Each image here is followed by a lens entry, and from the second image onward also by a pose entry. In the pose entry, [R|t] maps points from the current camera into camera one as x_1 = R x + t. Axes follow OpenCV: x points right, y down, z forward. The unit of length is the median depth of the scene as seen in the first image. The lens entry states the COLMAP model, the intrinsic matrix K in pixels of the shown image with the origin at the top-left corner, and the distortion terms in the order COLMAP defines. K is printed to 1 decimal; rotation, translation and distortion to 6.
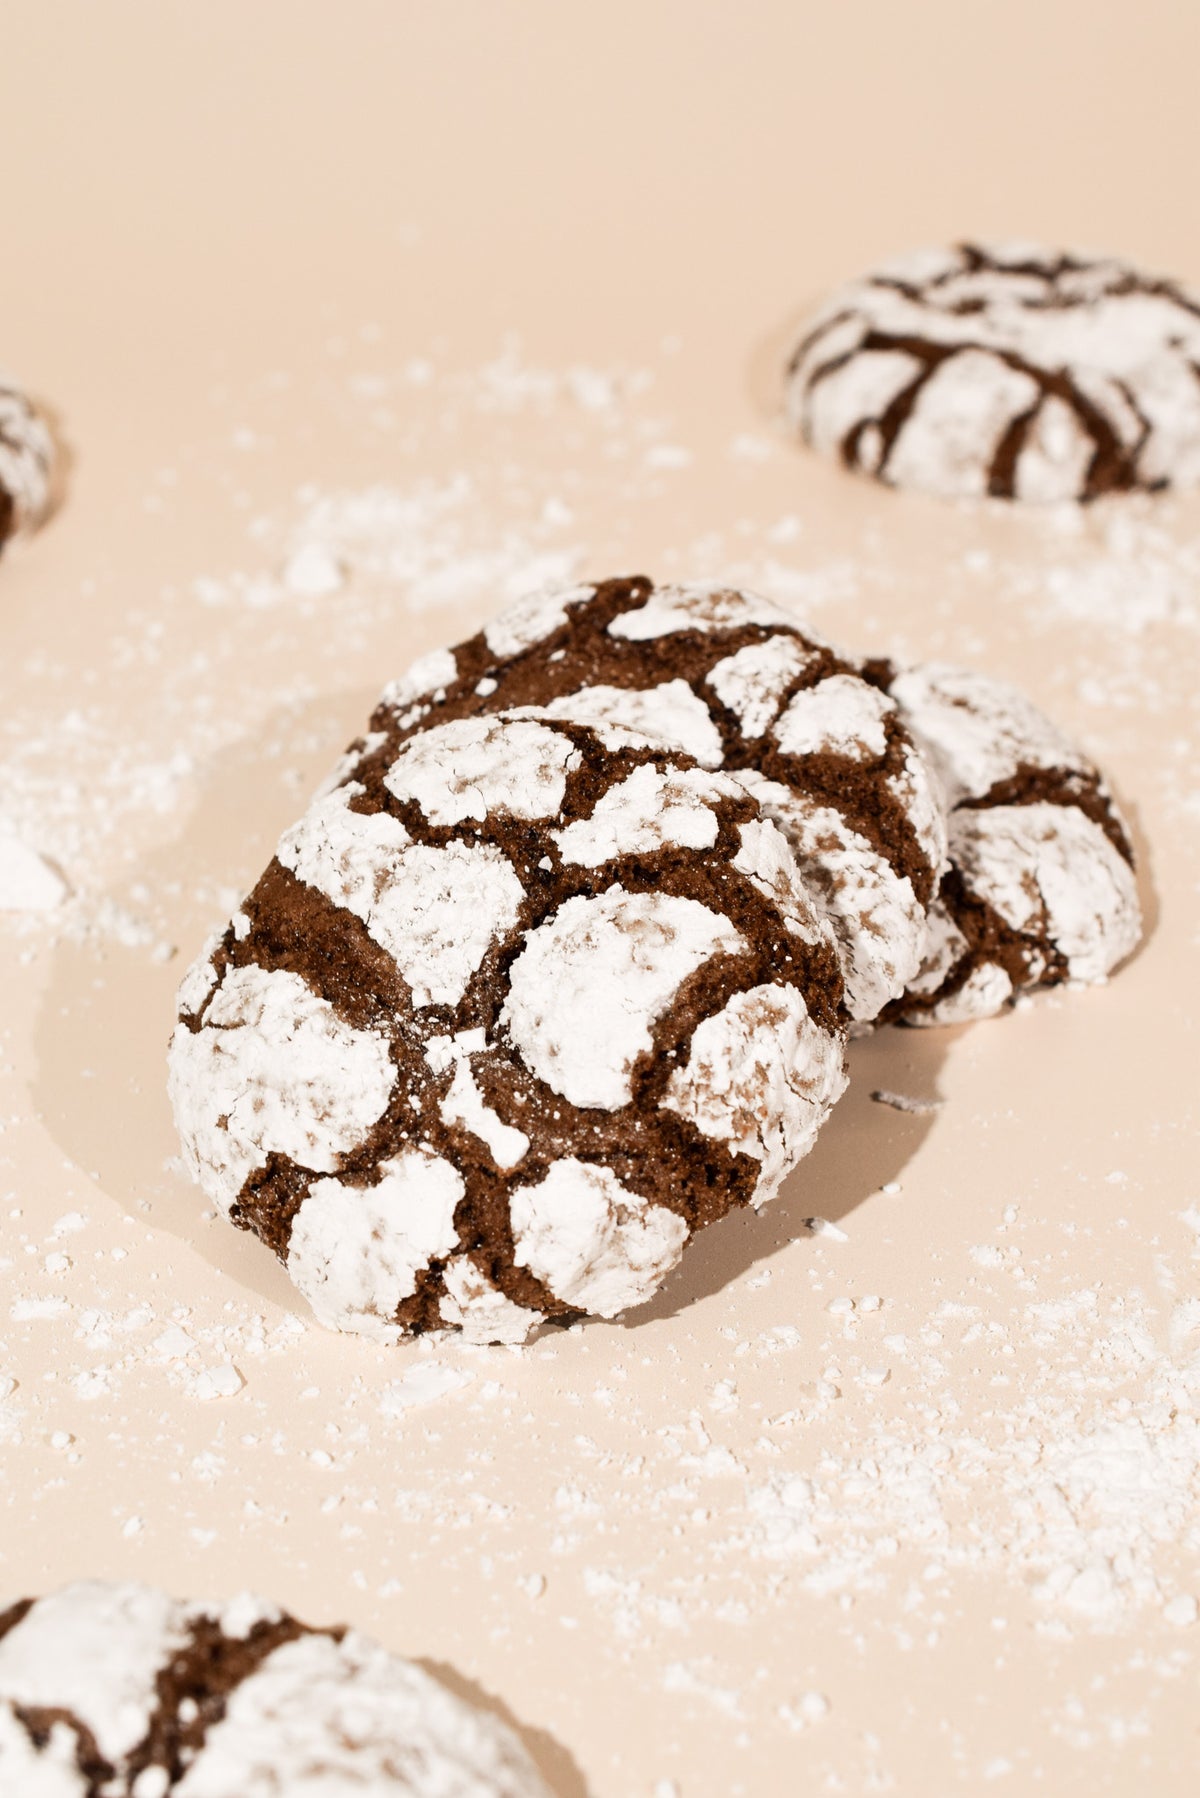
lens RADIAL K [[3287.3, 0, 600.0], [0, 3287.3, 899.0], [0, 0, 1]] dist [-0.012026, 0.230862]
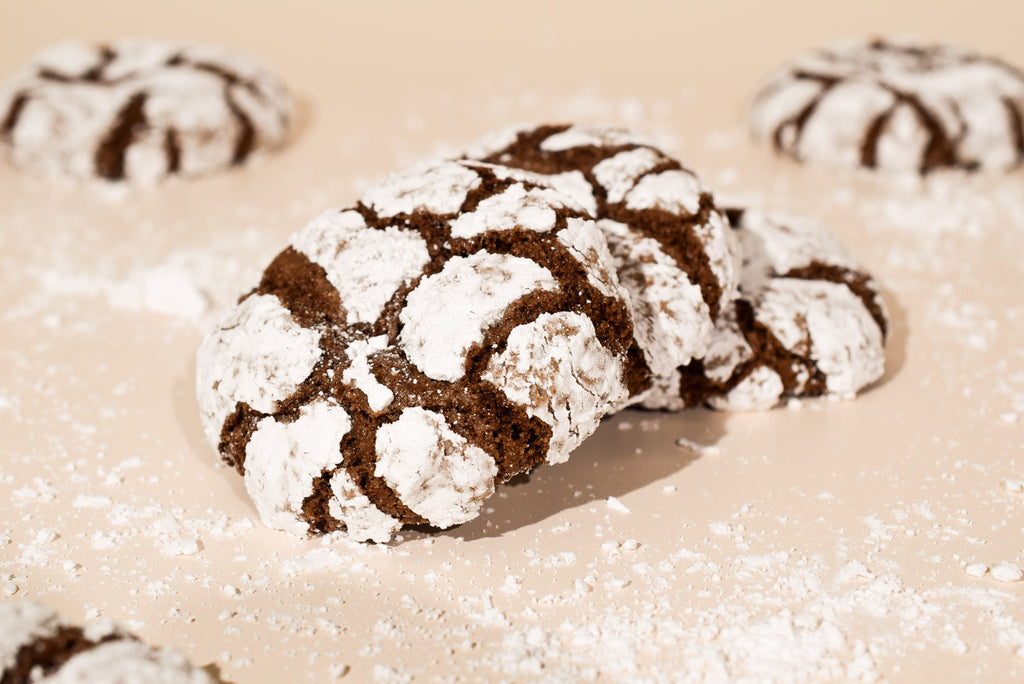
lens RADIAL K [[1872.2, 0, 512.0], [0, 1872.2, 342.0], [0, 0, 1]] dist [-0.012026, 0.230862]
pose [[0.982524, 0.065431, -0.174255, 0.170744], [-0.093150, 0.983358, -0.155980, 0.170222], [0.161149, 0.169486, 0.972268, 0.169086]]
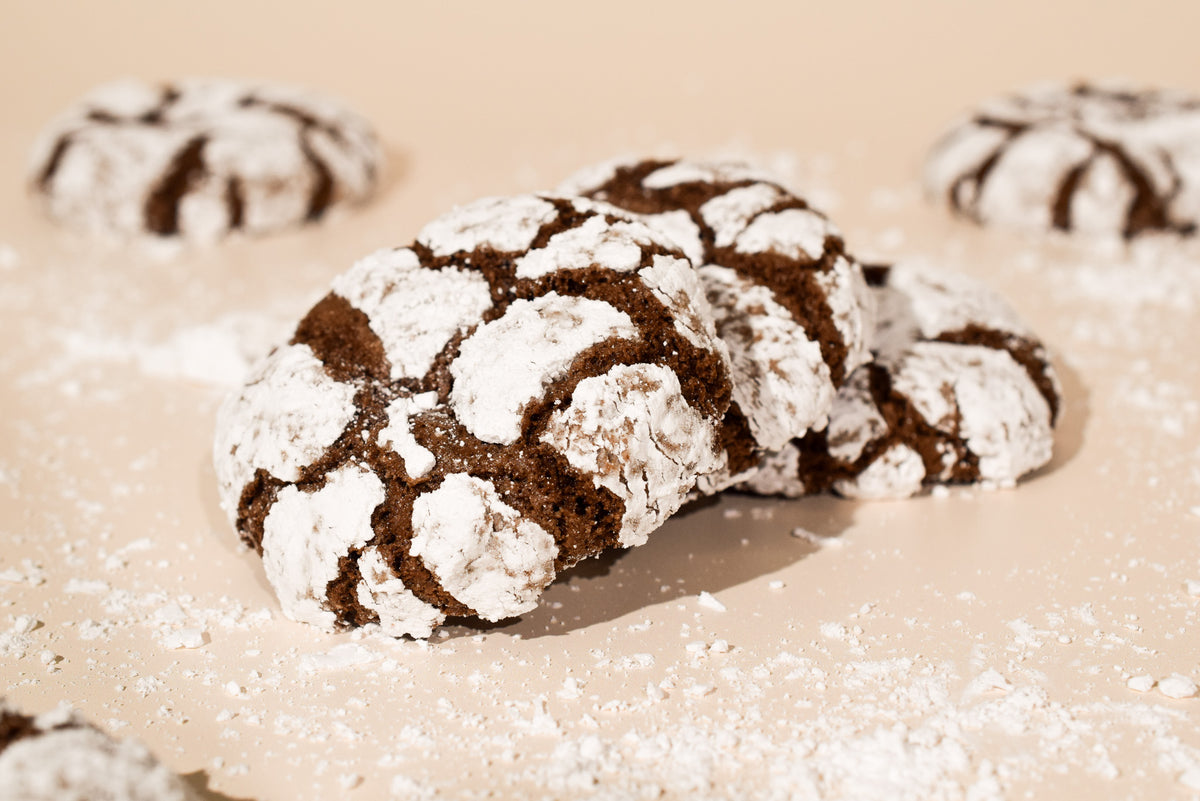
lens RADIAL K [[2198.0, 0, 600.0], [0, 2198.0, 400.5], [0, 0, 1]] dist [0.005480, 0.074196]
pose [[0.970894, 0.071048, -0.228728, 0.218965], [-0.116104, 0.974893, -0.190008, 0.194744], [0.209486, 0.211034, 0.954767, 0.202233]]
